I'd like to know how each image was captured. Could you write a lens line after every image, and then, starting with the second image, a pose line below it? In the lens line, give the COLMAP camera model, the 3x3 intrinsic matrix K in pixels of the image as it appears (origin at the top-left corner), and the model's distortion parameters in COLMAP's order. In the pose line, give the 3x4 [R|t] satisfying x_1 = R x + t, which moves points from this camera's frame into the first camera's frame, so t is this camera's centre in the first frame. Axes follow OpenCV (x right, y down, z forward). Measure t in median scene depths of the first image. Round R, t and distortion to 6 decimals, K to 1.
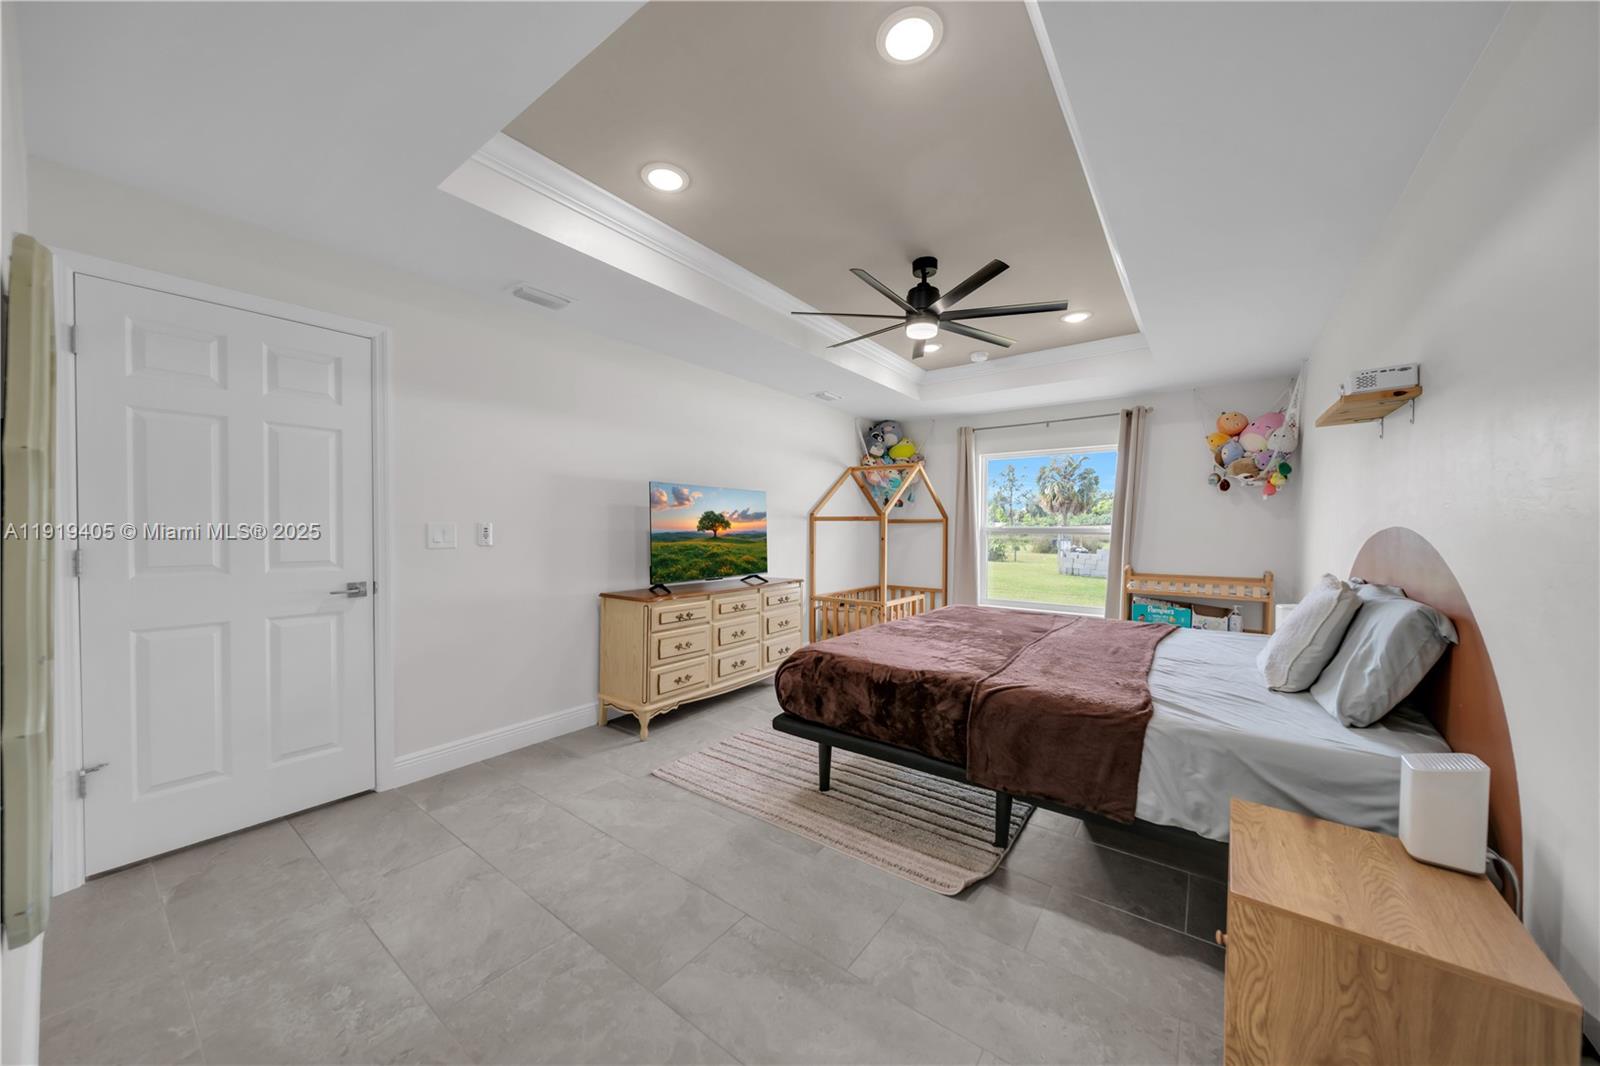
lens RADIAL K [[552.9, 0, 793.8], [0, 552.9, 536.7], [0, 0, 1]] dist [0.000088, -0.001357]
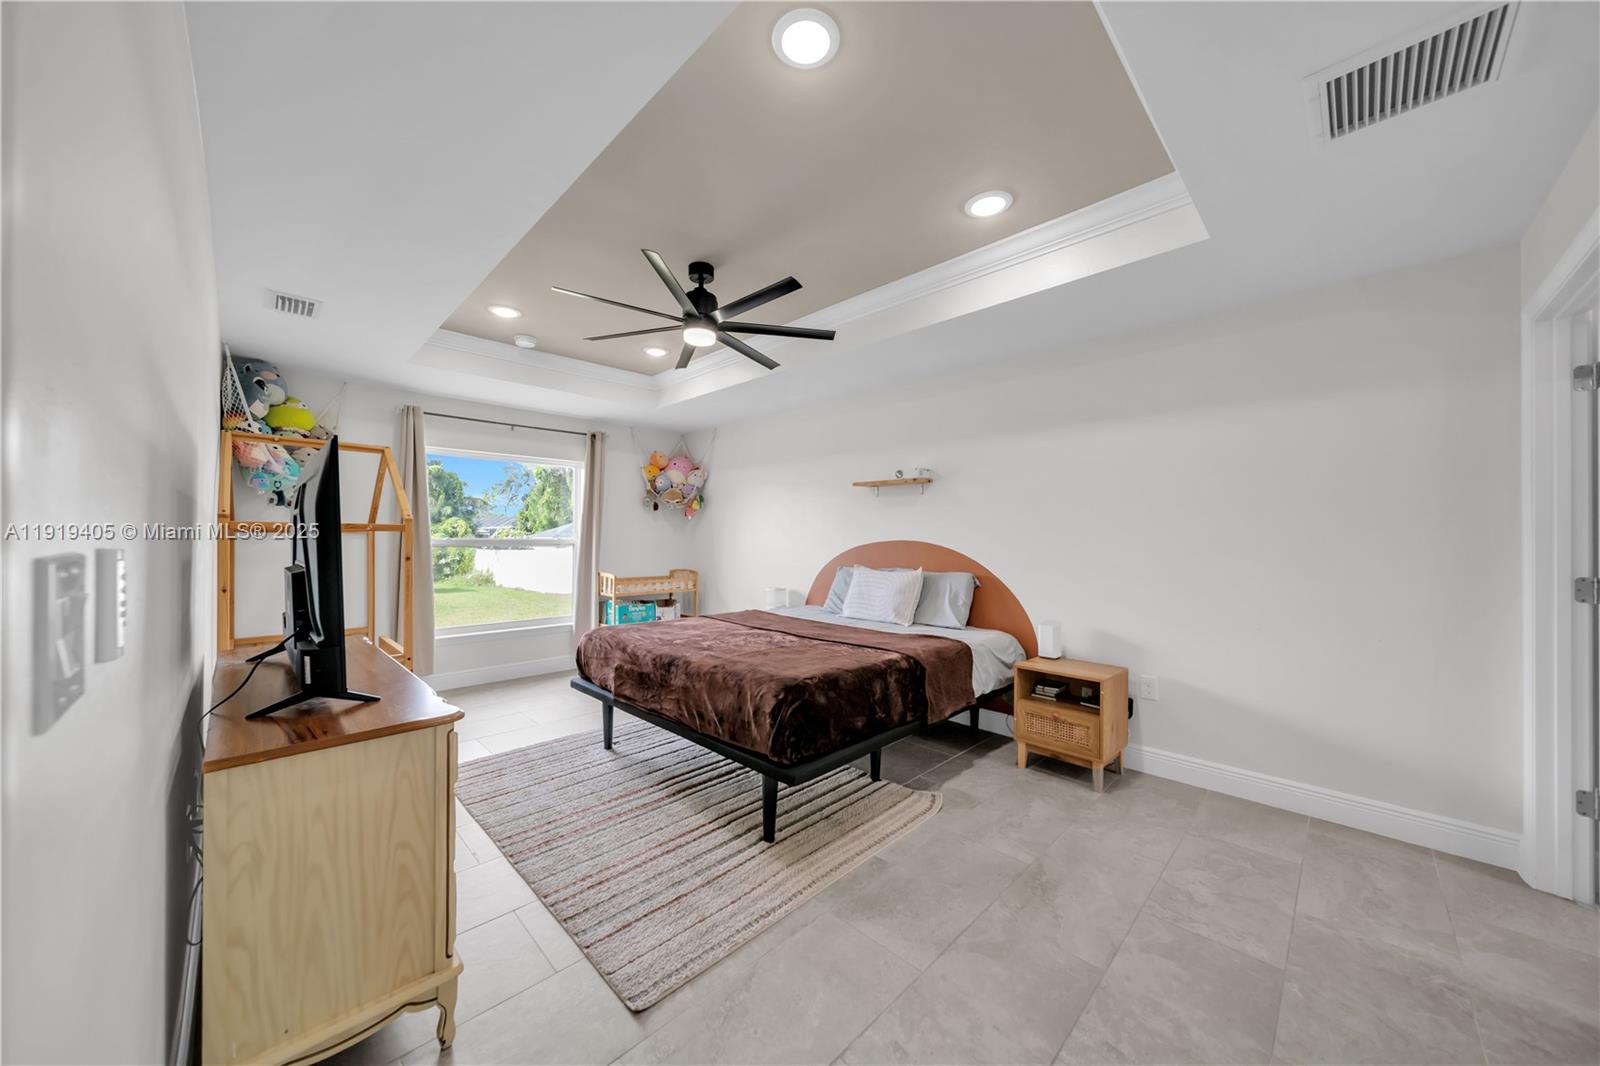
lens RADIAL K [[552.9, 0, 804.6], [0, 552.9, 537.0], [0, 0, 1]] dist [0.000088, -0.001357]
pose [[0.139846, -0.002913, 0.990169, -0.706364], [0.013516, 0.999908, 0.001033, -0.025895], [-0.990081, 0.013239, 0.139872, 0.706462]]
